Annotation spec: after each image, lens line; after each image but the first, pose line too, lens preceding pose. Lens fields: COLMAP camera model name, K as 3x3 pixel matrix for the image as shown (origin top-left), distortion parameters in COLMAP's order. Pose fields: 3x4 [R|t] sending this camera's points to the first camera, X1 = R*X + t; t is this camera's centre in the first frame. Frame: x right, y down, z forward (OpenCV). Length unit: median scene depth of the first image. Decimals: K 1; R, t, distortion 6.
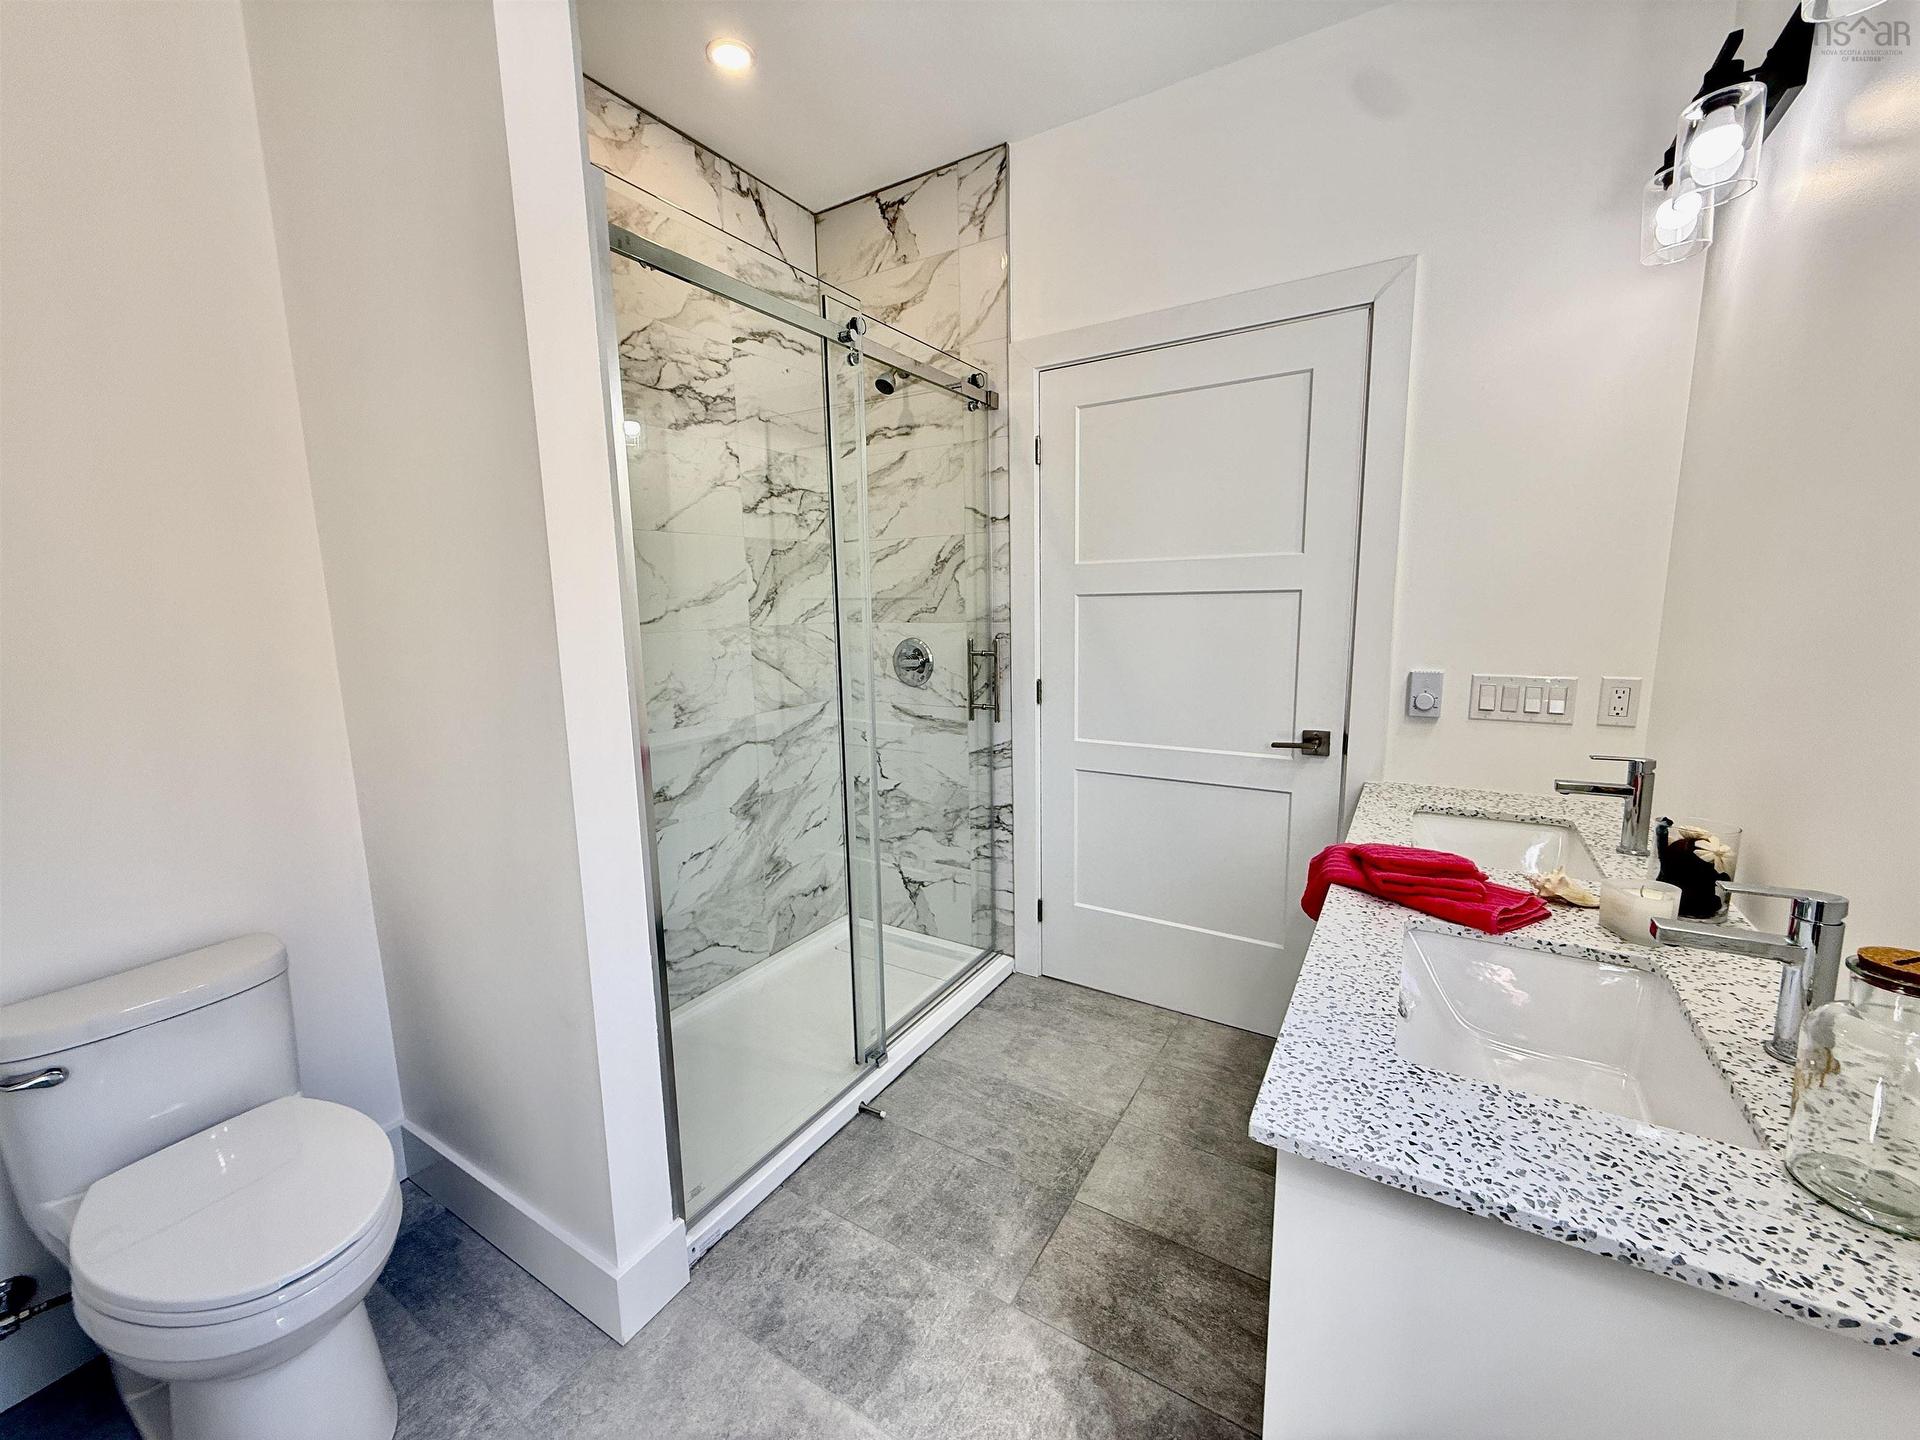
lens RADIAL K [[758.4, 0, 959.7], [0, 758.4, 717.0], [0, 0, 1]] dist [-0.002207, 0.000353]
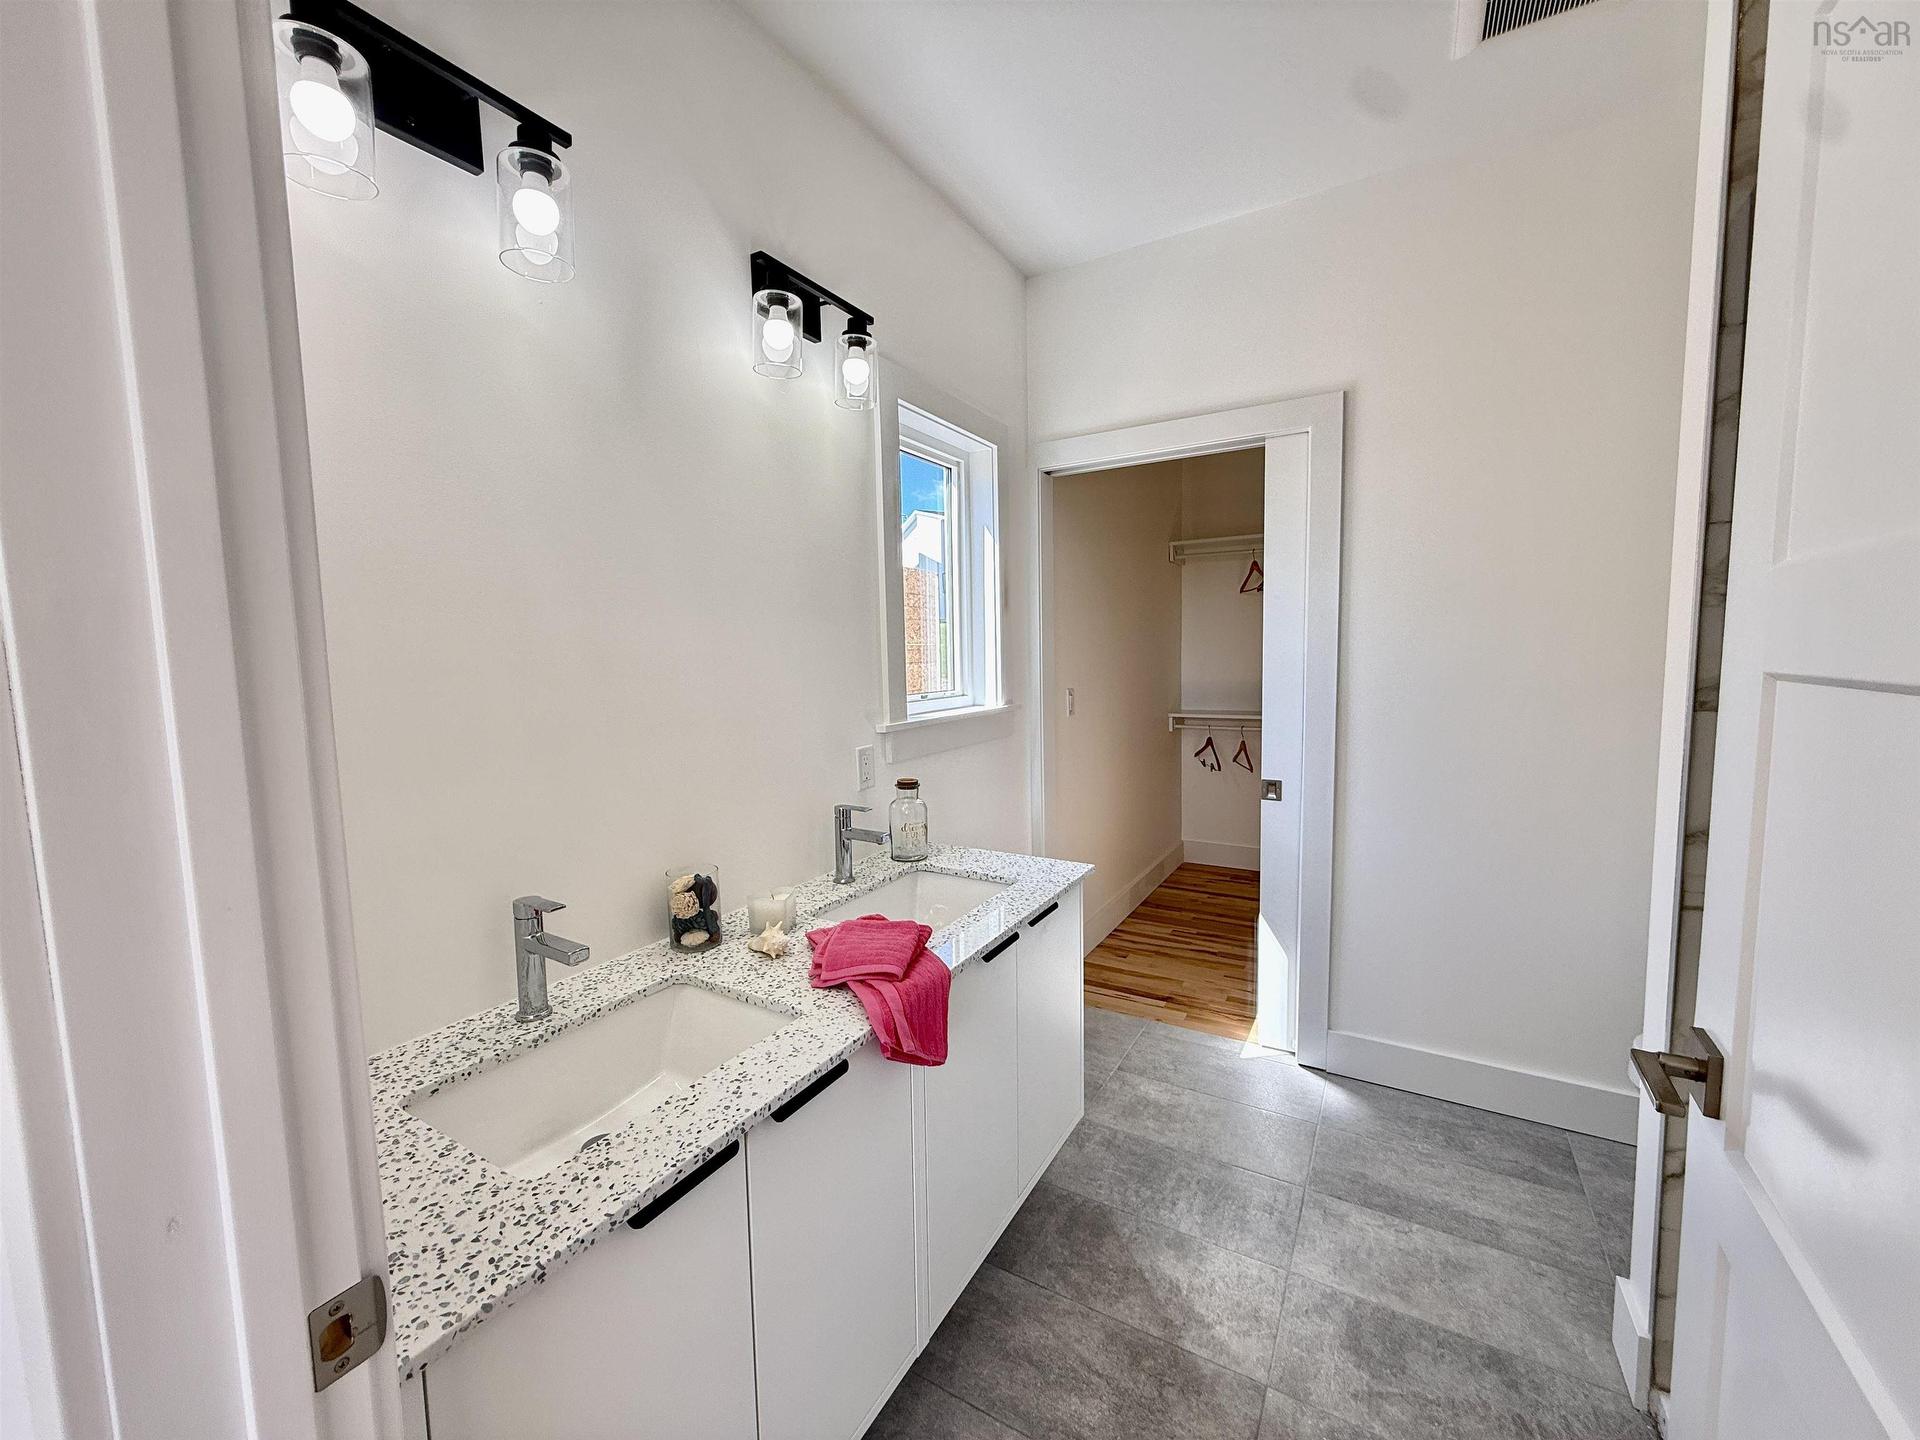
lens RADIAL K [[758.4, 0, 960.3], [0, 758.4, 720.0], [0, 0, 1]] dist [-0.002207, 0.000353]
pose [[-0.999042, 0.041621, -0.013522, 0.460605], [0.037208, 0.970508, 0.238181, -0.314978], [0.023036, 0.237450, -0.971127, 1.822873]]
